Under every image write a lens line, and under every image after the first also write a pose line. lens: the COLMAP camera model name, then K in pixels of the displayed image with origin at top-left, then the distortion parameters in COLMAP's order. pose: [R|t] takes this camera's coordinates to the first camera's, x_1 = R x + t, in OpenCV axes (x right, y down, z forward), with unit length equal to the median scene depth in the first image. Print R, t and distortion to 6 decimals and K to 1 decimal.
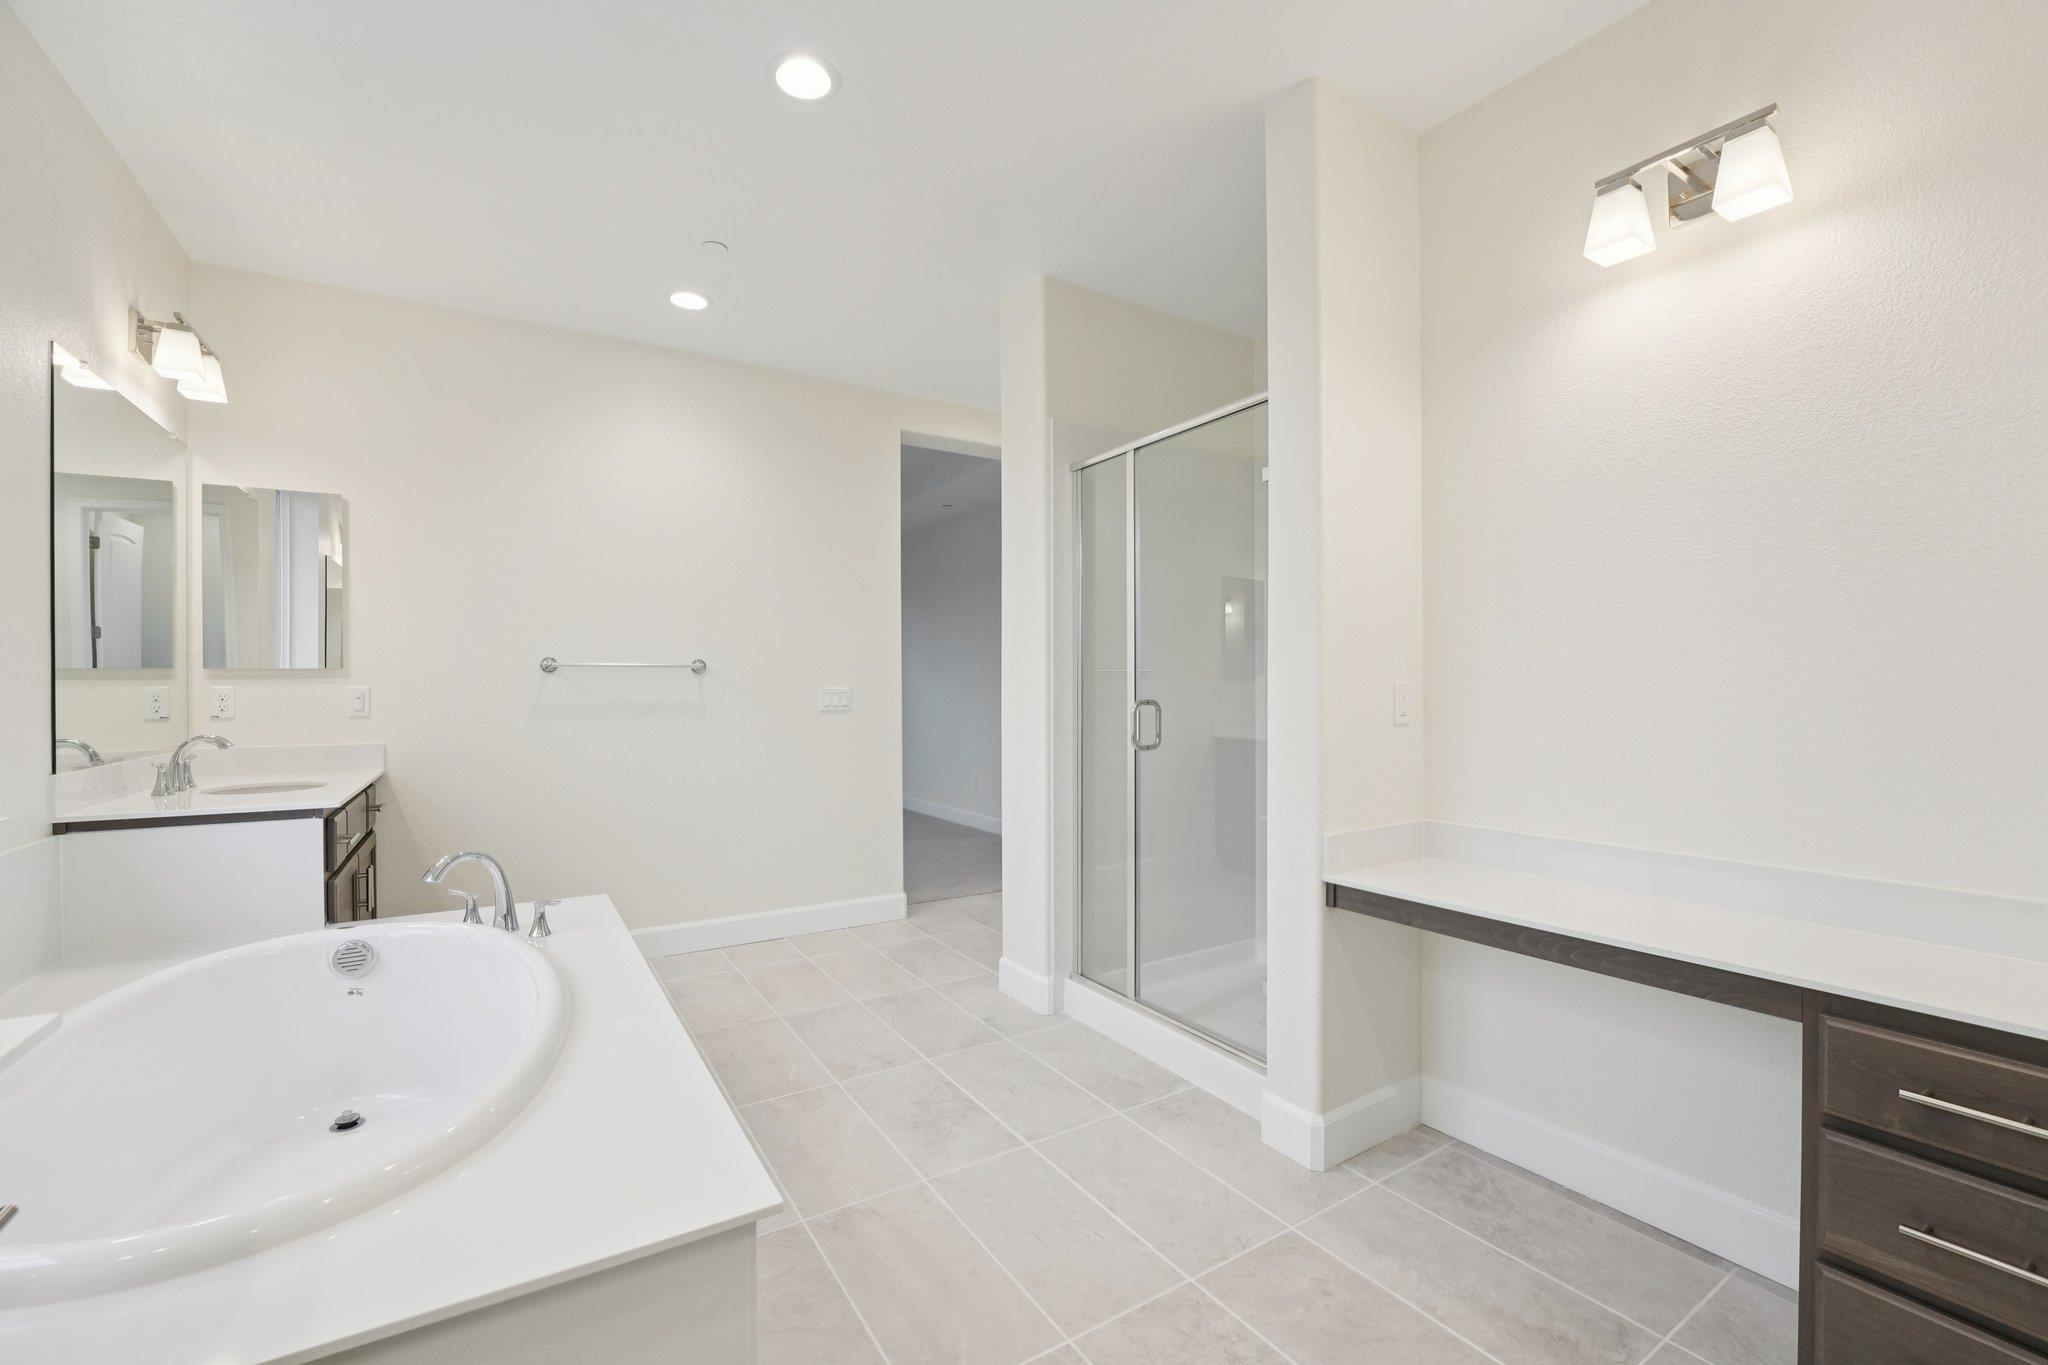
lens RADIAL K [[823.2, 0, 1034.4], [0, 823.2, 685.3], [0, 0, 1]] dist [0.000129, -0.000058]
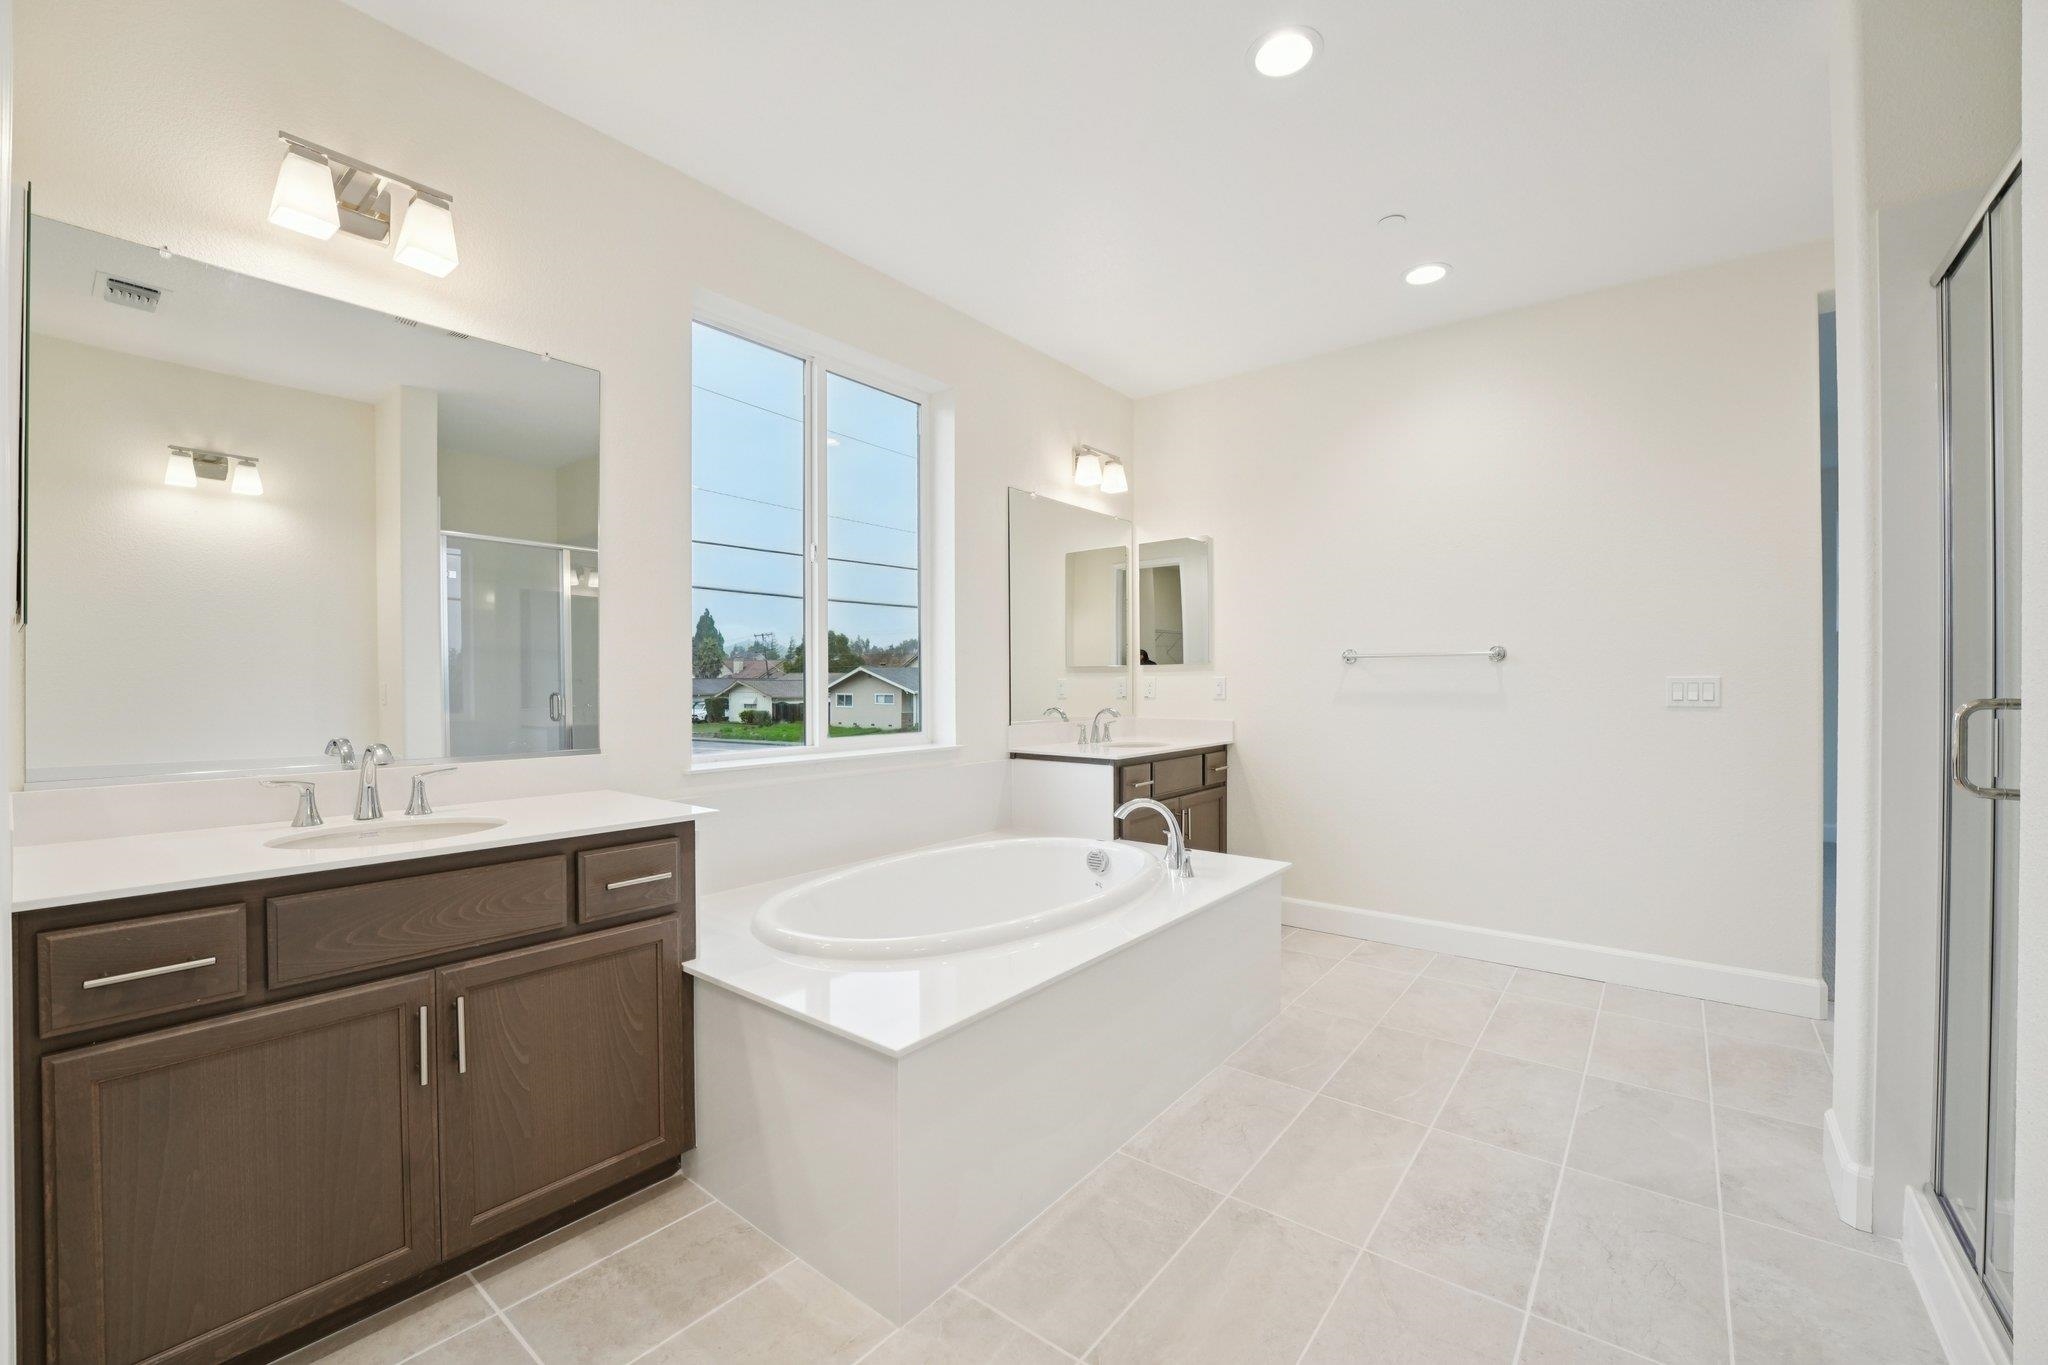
lens RADIAL K [[859.7, 0, 1069.8], [0, 859.7, 680.4], [0, 0, 1]] dist [0.000960, 0.000158]
pose [[0.377373, 0.001530, -0.926060, 0.367304], [0.005201, 0.999979, 0.003772, 0.001096], [0.926047, -0.006239, 0.377357, 0.239965]]
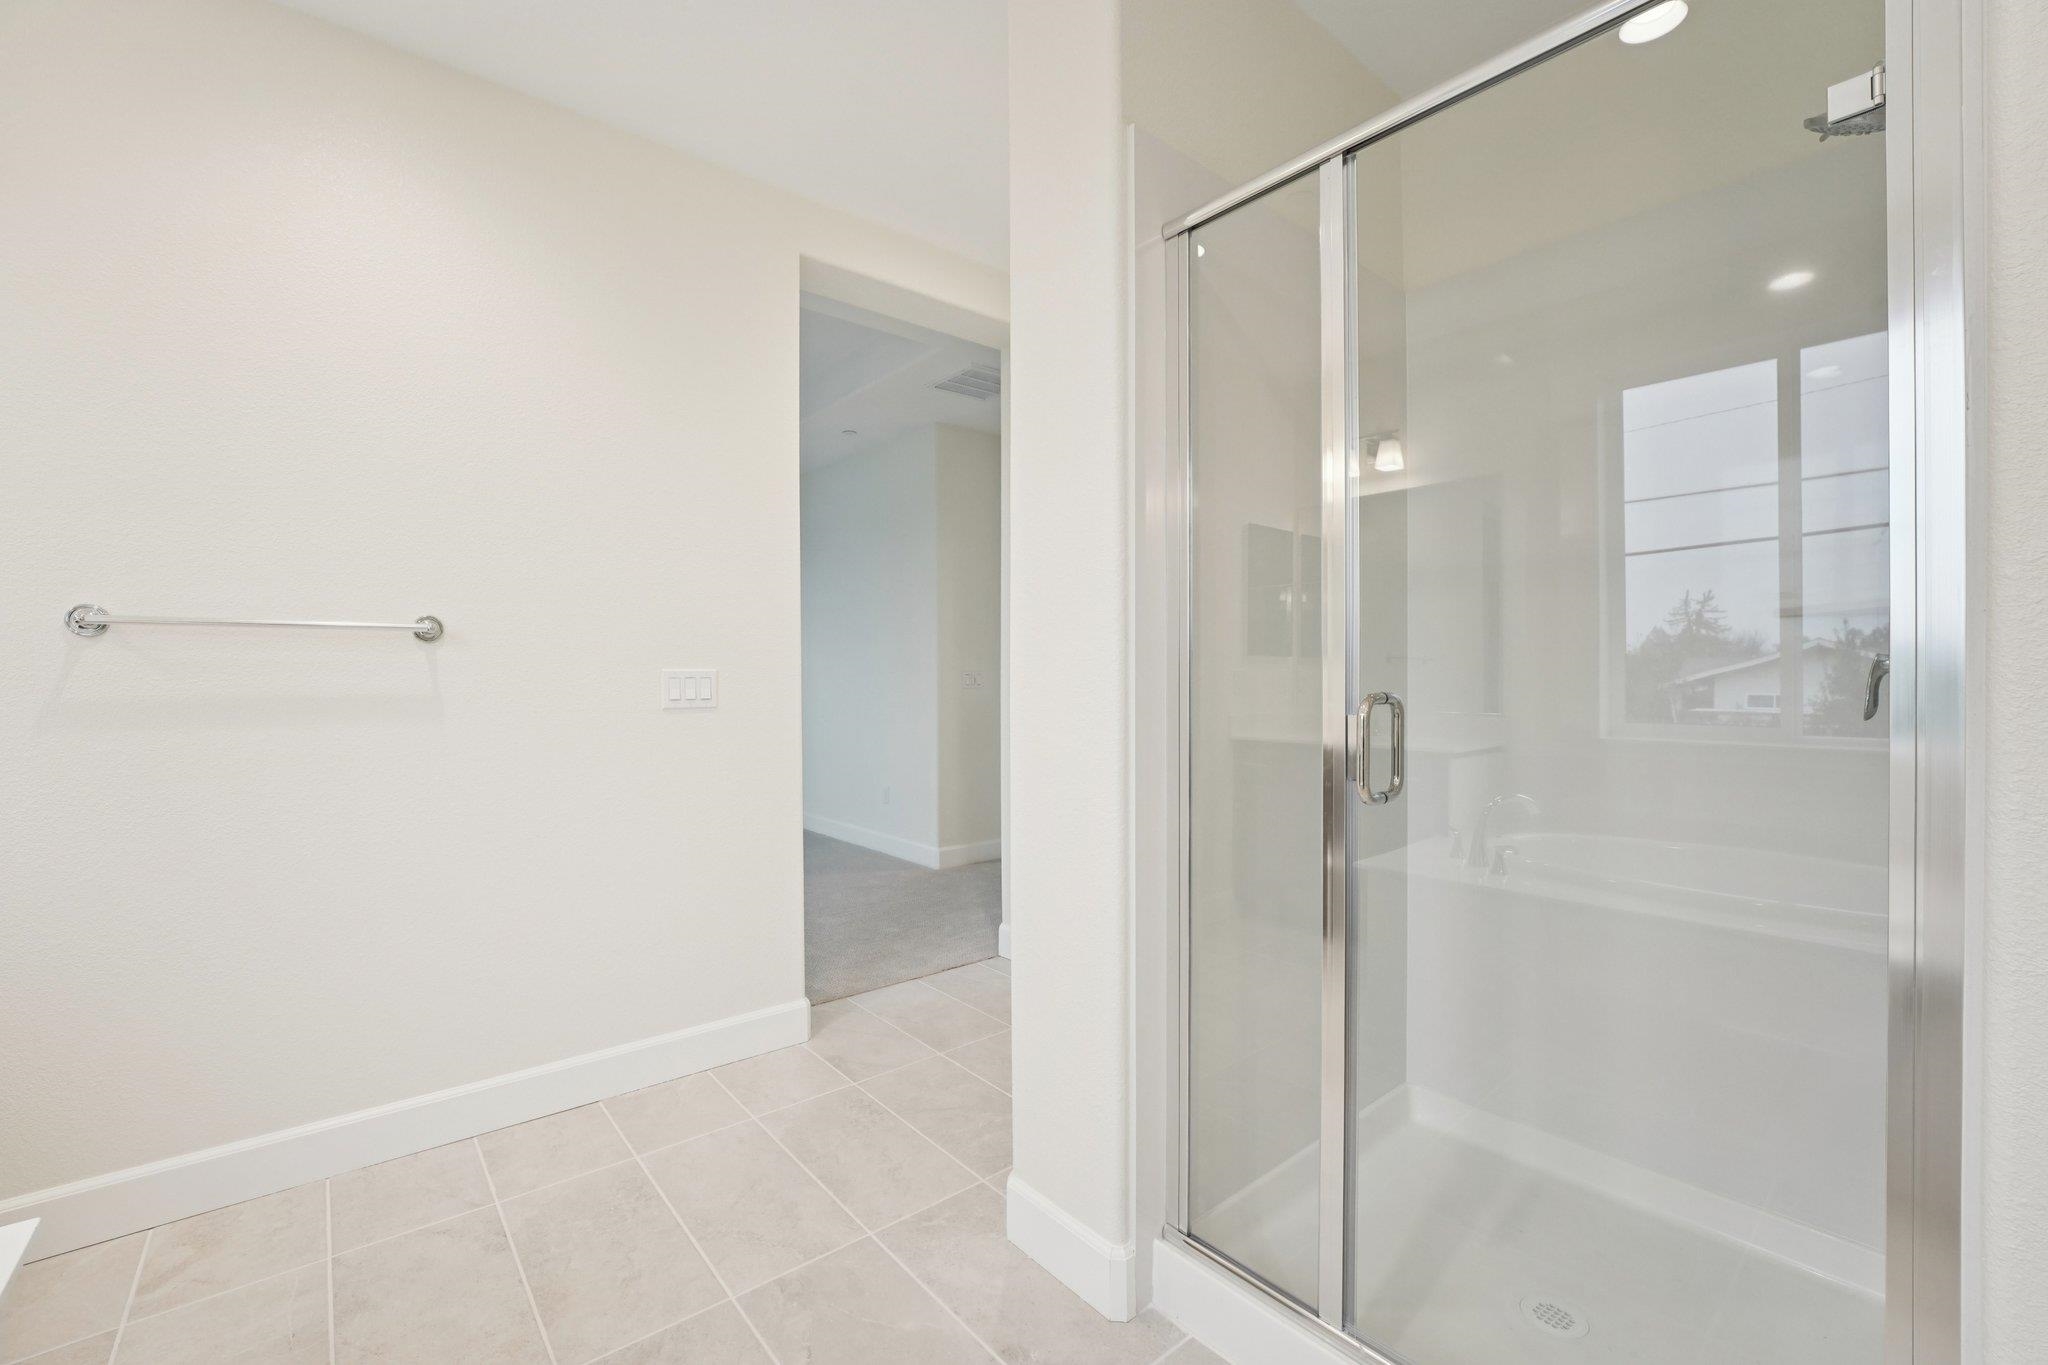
lens RADIAL K [[831.3, 0, 1022.9], [0, 831.3, 678.2], [0, 0, 1]] dist [-0.037446, 0.000031]
pose [[0.992097, 0.000842, 0.125474, -0.105296], [-0.001711, 0.999975, 0.006813, 0.006824], [-0.125465, -0.006974, 0.992074, 0.511027]]
